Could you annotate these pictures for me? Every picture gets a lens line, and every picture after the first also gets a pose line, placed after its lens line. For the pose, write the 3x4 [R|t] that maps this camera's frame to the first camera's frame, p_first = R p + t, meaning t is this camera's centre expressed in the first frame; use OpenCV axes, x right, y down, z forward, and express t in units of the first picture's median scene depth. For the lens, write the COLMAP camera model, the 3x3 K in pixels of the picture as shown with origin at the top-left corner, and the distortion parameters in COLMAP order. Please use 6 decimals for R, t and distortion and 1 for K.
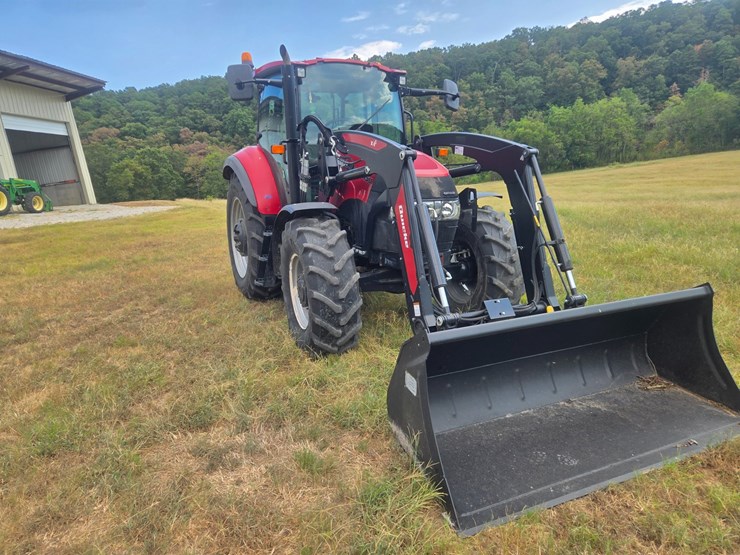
lens RADIAL K [[501.6, 0, 366.7], [0, 501.6, 285.0], [0, 0, 1]] dist [0.070146, -0.045867]
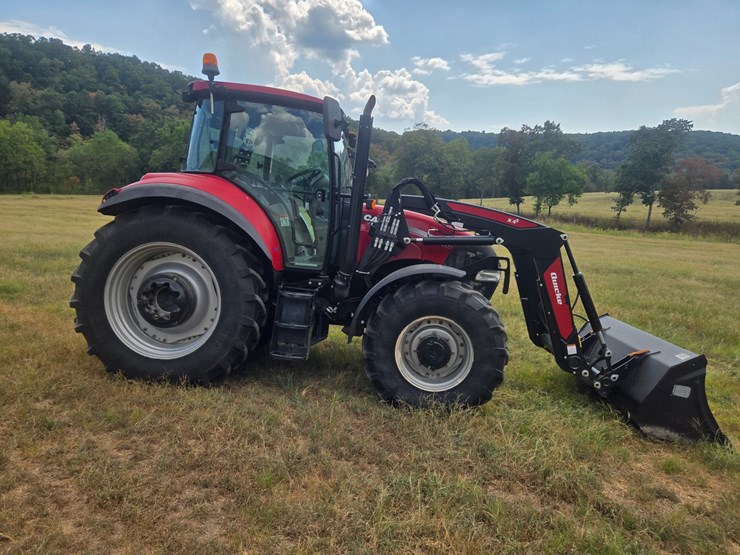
lens RADIAL K [[501.6, 0, 371.9], [0, 501.6, 286.8], [0, 0, 1]] dist [0.070146, -0.045867]
pose [[0.483624, -0.032648, 0.874667, -0.819955], [0.087084, 0.996141, -0.010968, -0.091892], [-0.870933, 0.081473, 0.484601, 0.477434]]
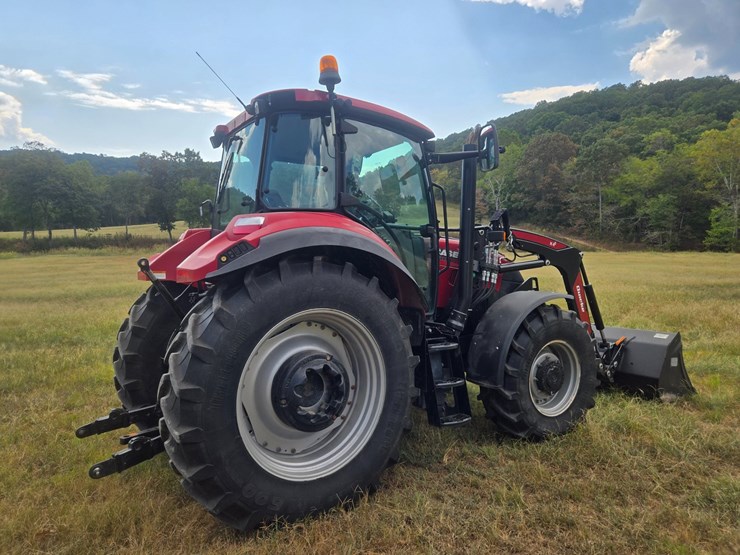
lens RADIAL K [[501.6, 0, 356.0], [0, 501.6, 276.8], [0, 0, 1]] dist [0.070146, -0.045867]
pose [[-0.149859, 0.005590, 0.988692, -0.837008], [0.225530, 0.973814, 0.028679, -0.235104], [-0.962641, 0.227278, -0.147196, 1.154708]]
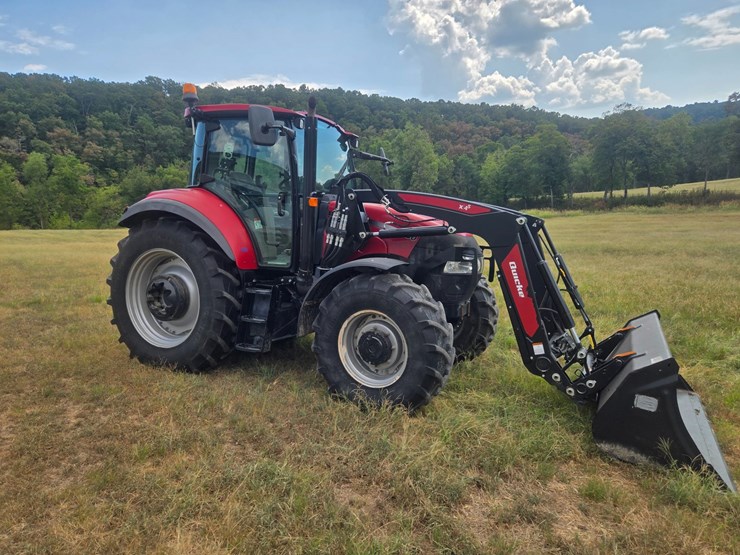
lens RADIAL K [[501.6, 0, 370.7], [0, 501.6, 281.7], [0, 0, 1]] dist [0.070146, -0.045867]
pose [[0.776238, -0.032429, 0.629605, -0.576075], [0.093226, 0.993601, -0.063760, -0.041956], [-0.623509, 0.108188, 0.774295, 0.183482]]
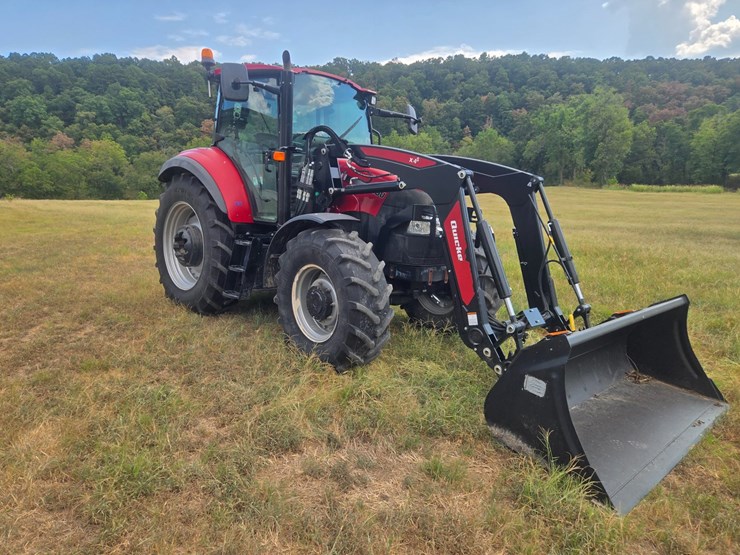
lens RADIAL K [[501.6, 0, 356.0], [0, 501.6, 286.9], [0, 0, 1]] dist [0.070146, -0.045867]
pose [[0.946812, 0.006233, 0.321728, -0.288010], [0.001874, 0.999689, -0.024881, 0.003999], [-0.321783, 0.024161, 0.946505, 0.040398]]
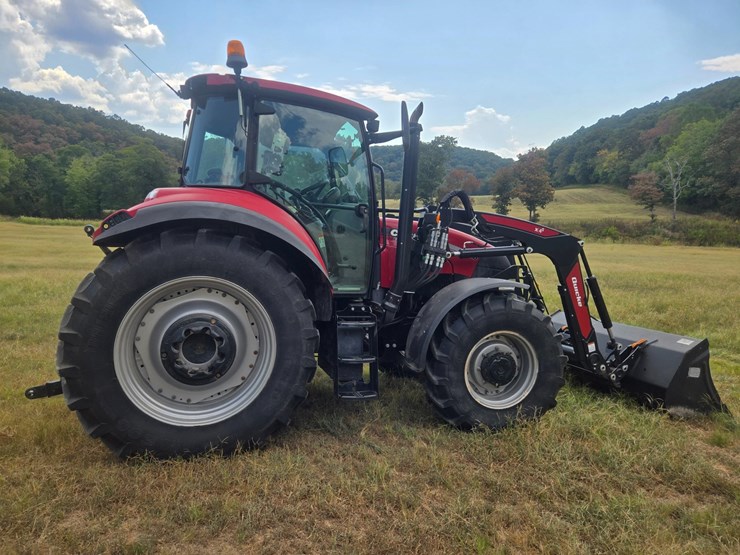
lens RADIAL K [[501.6, 0, 362.8], [0, 501.6, 284.0], [0, 0, 1]] dist [0.070146, -0.045867]
pose [[0.131564, -0.038968, 0.990541, -0.866253], [0.171804, 0.985002, 0.015931, -0.162401], [-0.976306, 0.168083, 0.136286, 0.853098]]
